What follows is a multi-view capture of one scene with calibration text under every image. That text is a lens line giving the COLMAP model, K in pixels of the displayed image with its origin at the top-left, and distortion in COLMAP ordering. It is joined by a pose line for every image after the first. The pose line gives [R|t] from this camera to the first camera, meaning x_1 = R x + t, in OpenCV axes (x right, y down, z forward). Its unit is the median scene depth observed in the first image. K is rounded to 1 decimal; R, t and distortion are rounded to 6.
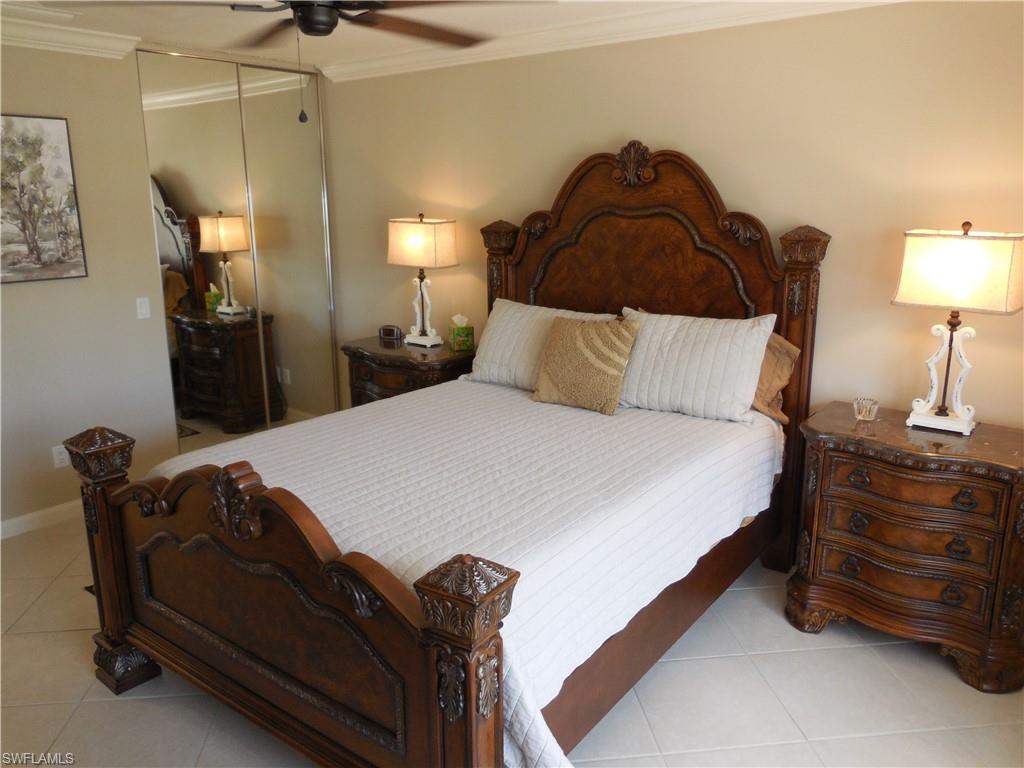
lens RADIAL K [[772.2, 0, 512.0], [0, 772.2, 384.0], [0, 0, 1]] dist [-0.008887, -0.001365]
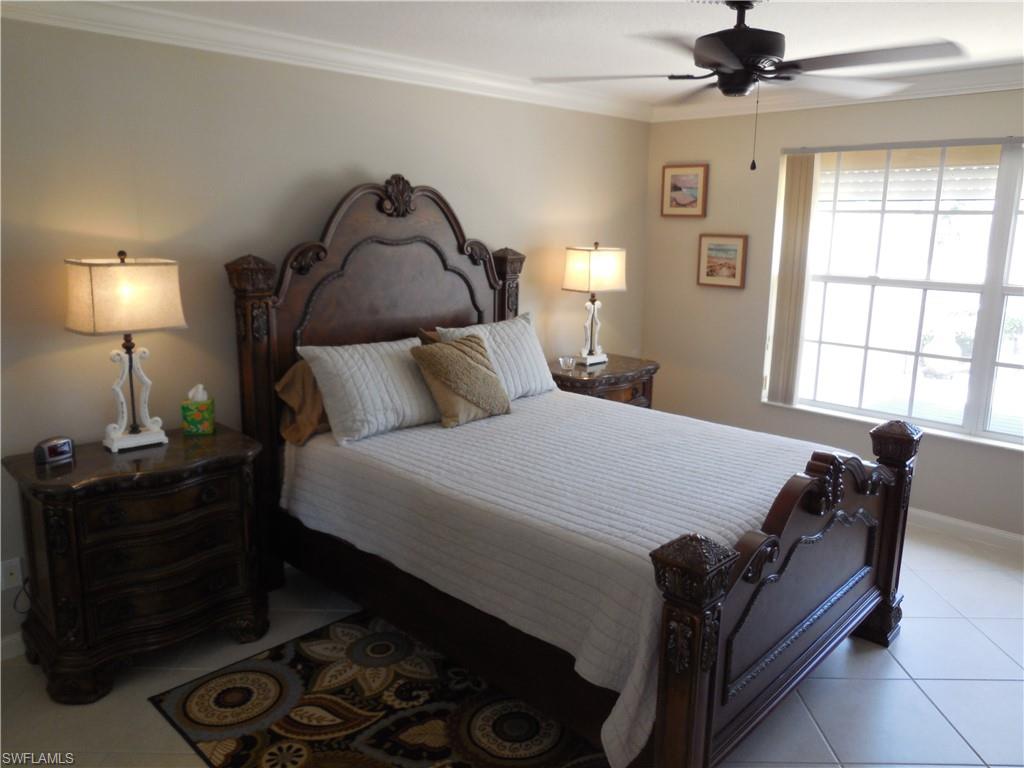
lens RADIAL K [[772.2, 0, 512.0], [0, 772.2, 384.0], [0, 0, 1]] dist [-0.008887, -0.001365]
pose [[0.136164, -0.195080, 0.971290, -0.713481], [0.233591, 0.959100, 0.159884, -0.134182], [-0.962754, 0.205114, 0.176163, 0.564853]]
